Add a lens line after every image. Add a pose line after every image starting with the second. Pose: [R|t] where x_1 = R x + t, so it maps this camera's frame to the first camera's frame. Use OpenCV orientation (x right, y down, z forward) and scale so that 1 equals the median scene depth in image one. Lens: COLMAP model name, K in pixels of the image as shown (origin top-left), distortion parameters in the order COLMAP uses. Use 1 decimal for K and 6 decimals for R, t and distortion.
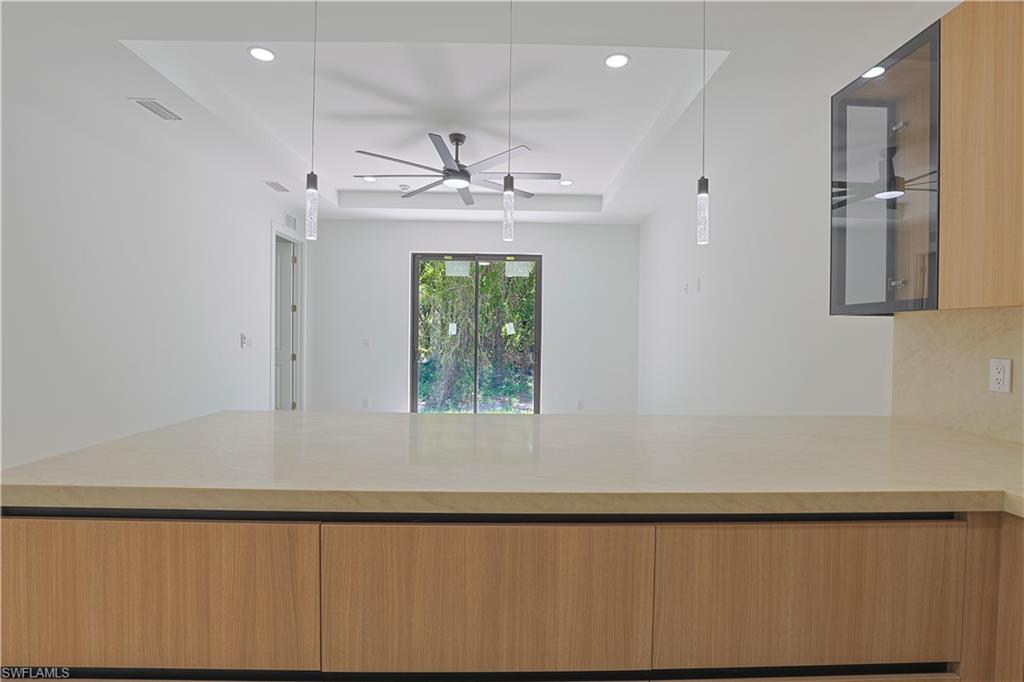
lens RADIAL K [[494.3, 0, 516.4], [0, 494.3, 340.8], [0, 0, 1]] dist [-0.038132, 0.006373]
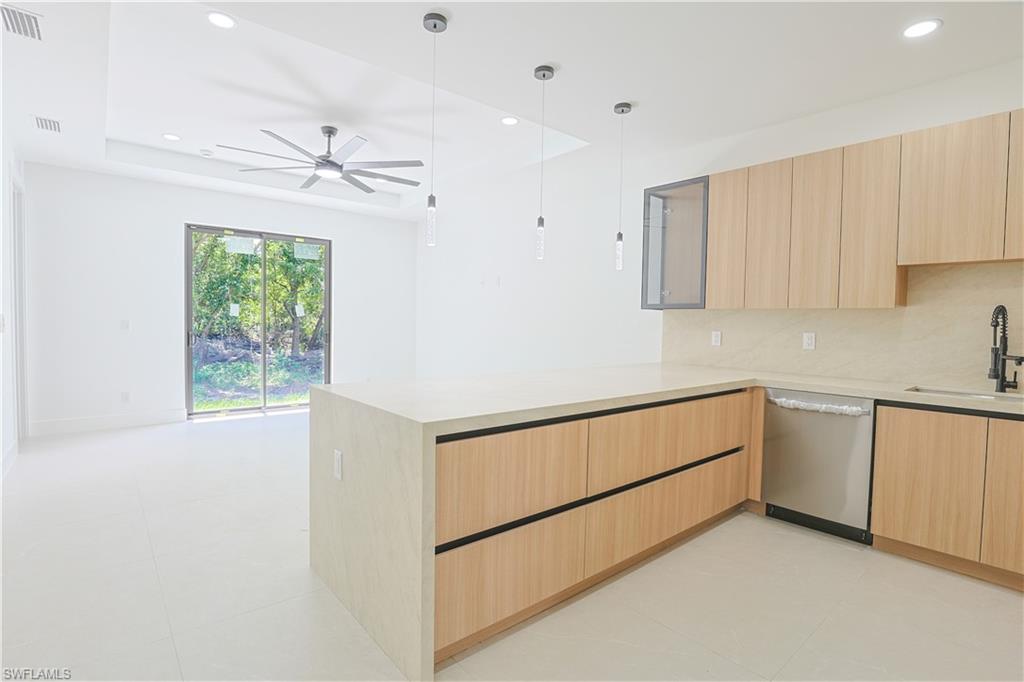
lens RADIAL K [[494.3, 0, 516.4], [0, 494.3, 340.8], [0, 0, 1]] dist [-0.038132, 0.006373]
pose [[0.774090, -0.022212, 0.632686, -0.905945], [-0.000928, 0.999343, 0.036220, 0.000632], [-0.633075, -0.028624, 0.773561, -0.148698]]
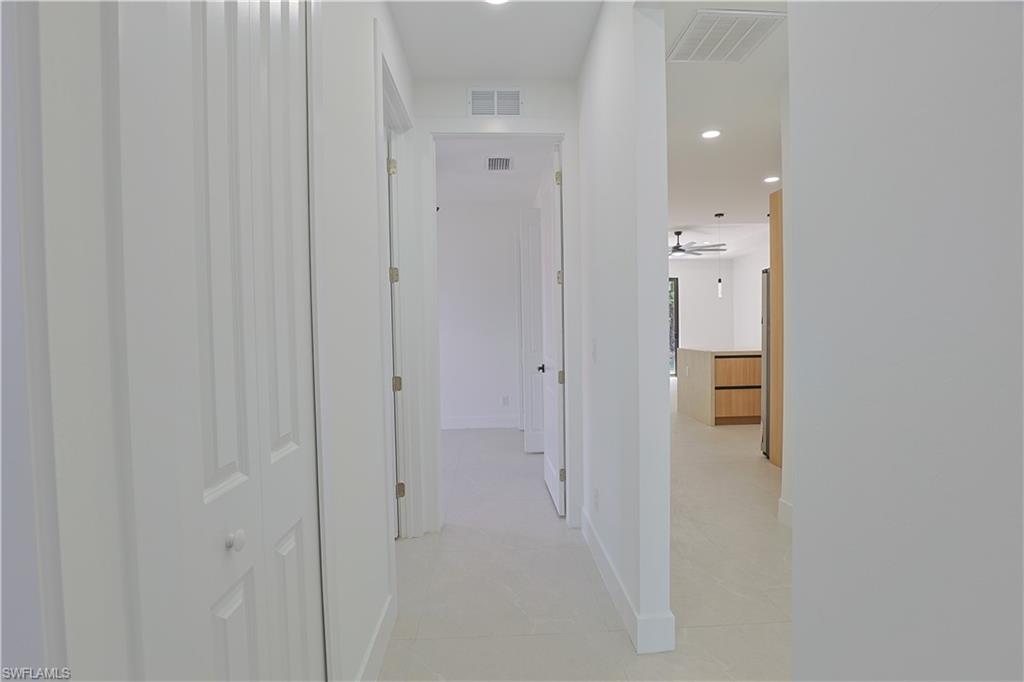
lens RADIAL K [[494.3, 0, 516.4], [0, 494.3, 340.8], [0, 0, 1]] dist [-0.038132, 0.006373]
pose [[0.999294, -0.028975, 0.023902, -1.684717], [0.028555, 0.999435, 0.017711, 0.006329], [-0.024401, -0.017016, 0.999557, -2.170382]]
